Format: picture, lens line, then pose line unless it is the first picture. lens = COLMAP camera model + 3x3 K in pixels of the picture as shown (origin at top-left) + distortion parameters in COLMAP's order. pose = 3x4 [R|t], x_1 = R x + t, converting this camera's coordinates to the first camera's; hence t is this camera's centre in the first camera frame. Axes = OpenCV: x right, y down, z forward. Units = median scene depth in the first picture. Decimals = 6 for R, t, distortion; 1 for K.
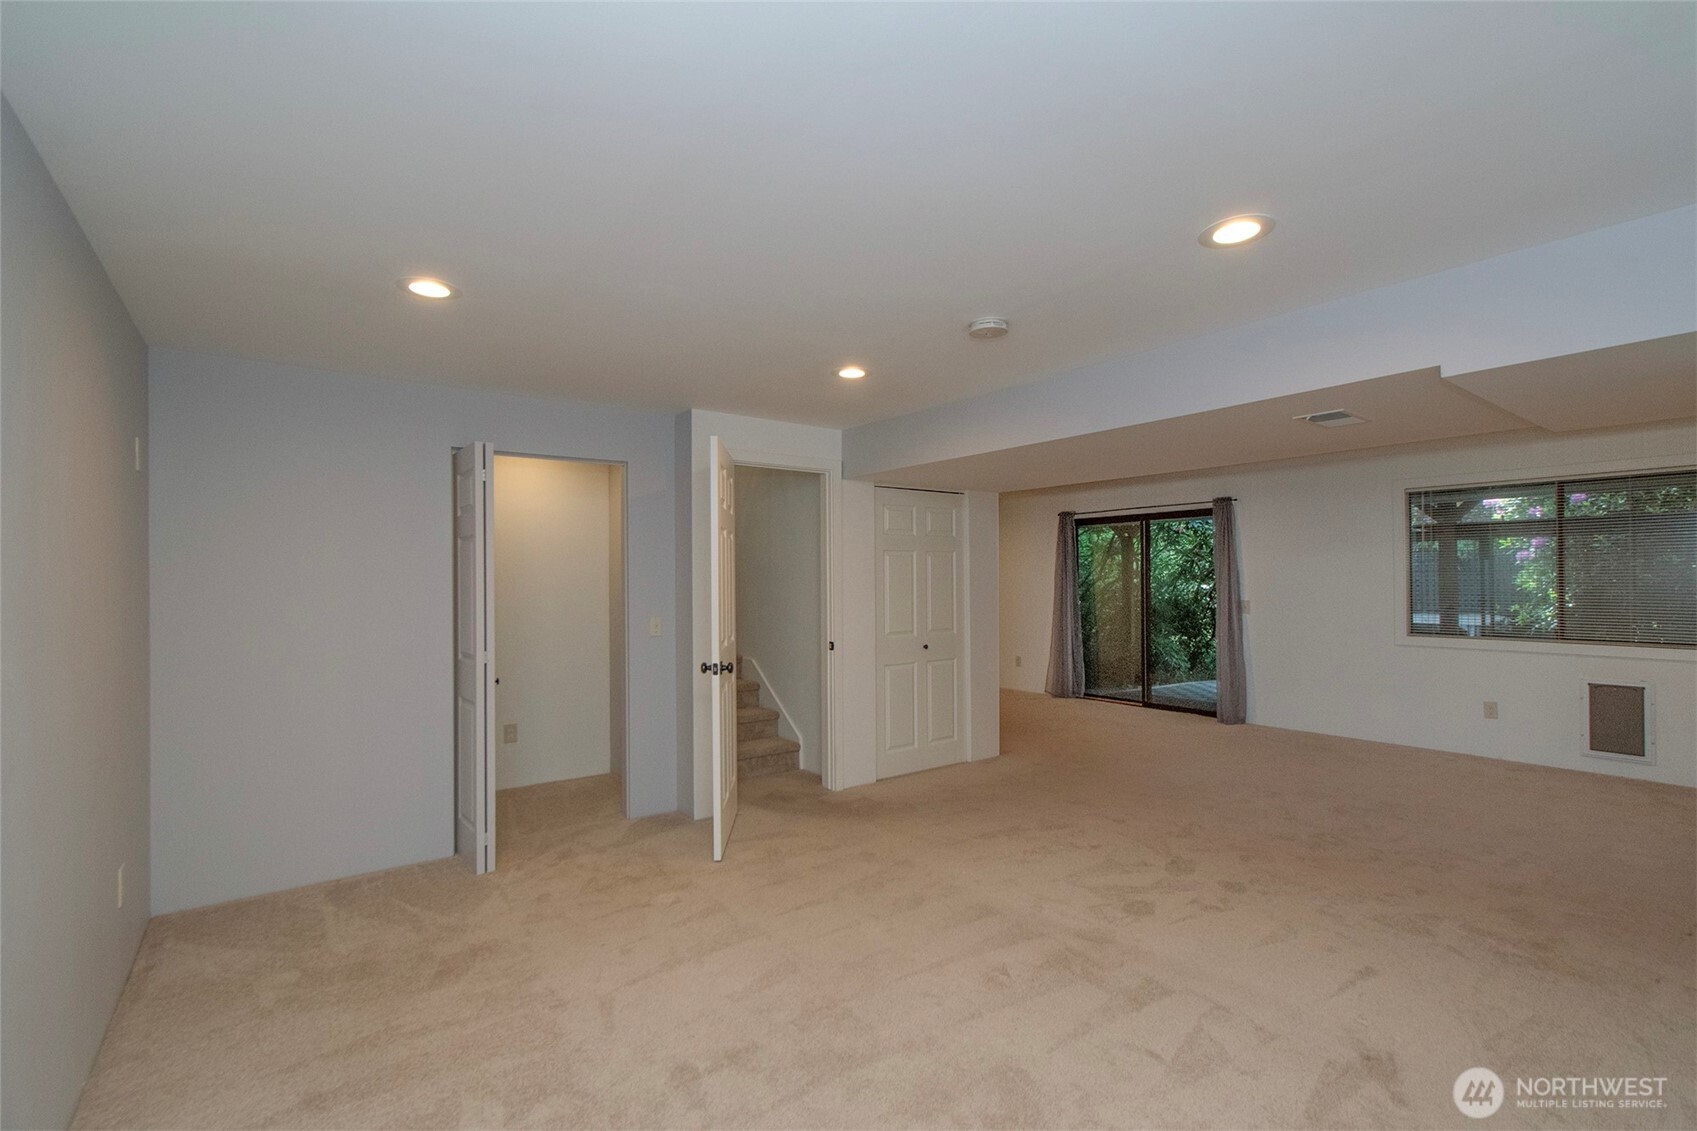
lens RADIAL K [[752.2, 0, 842.3], [0, 752.2, 564.3], [0, 0, 1]] dist [0.001477, 0.000352]
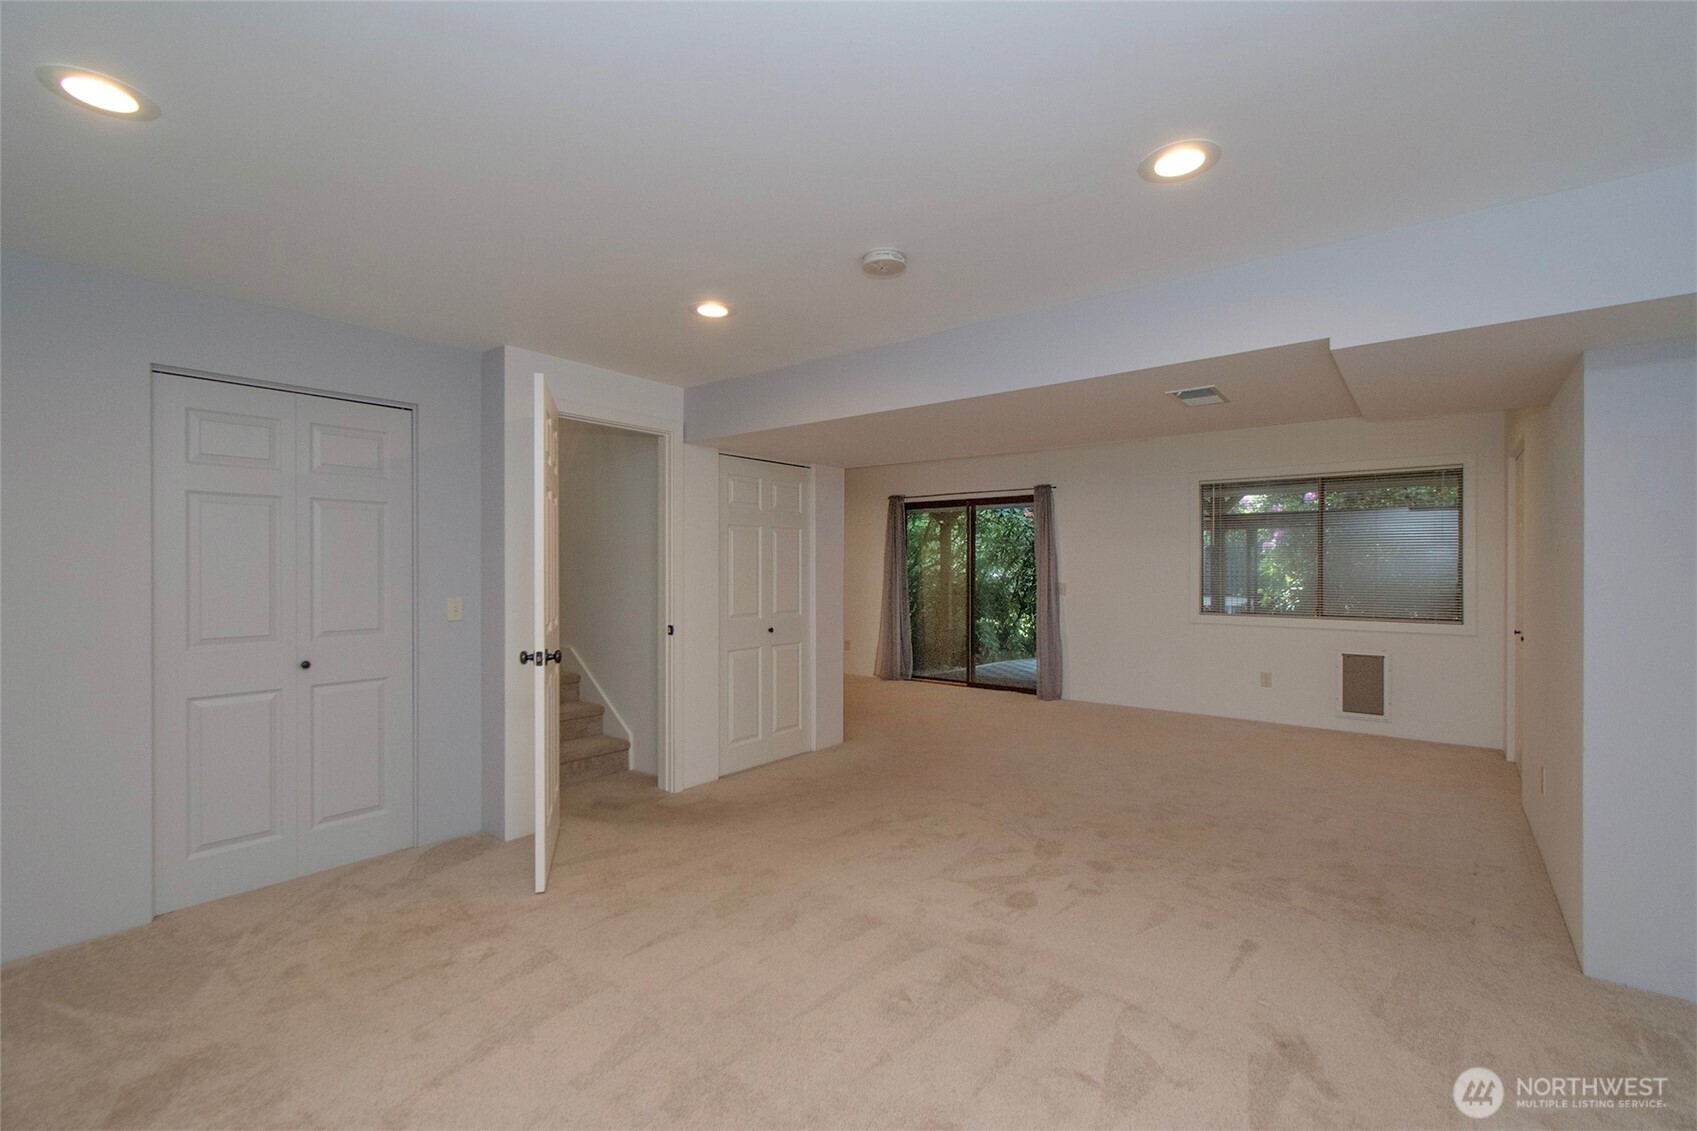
lens RADIAL K [[753.0, 0, 848.0], [0, 753.0, 559.1], [0, 0, 1]] dist [0.005440, -0.001265]
pose [[0.967796, 0.009459, 0.251558, -0.045645], [-0.012311, 0.999877, 0.009765, 0.017241], [-0.251434, -0.012547, 0.967793, 0.111714]]
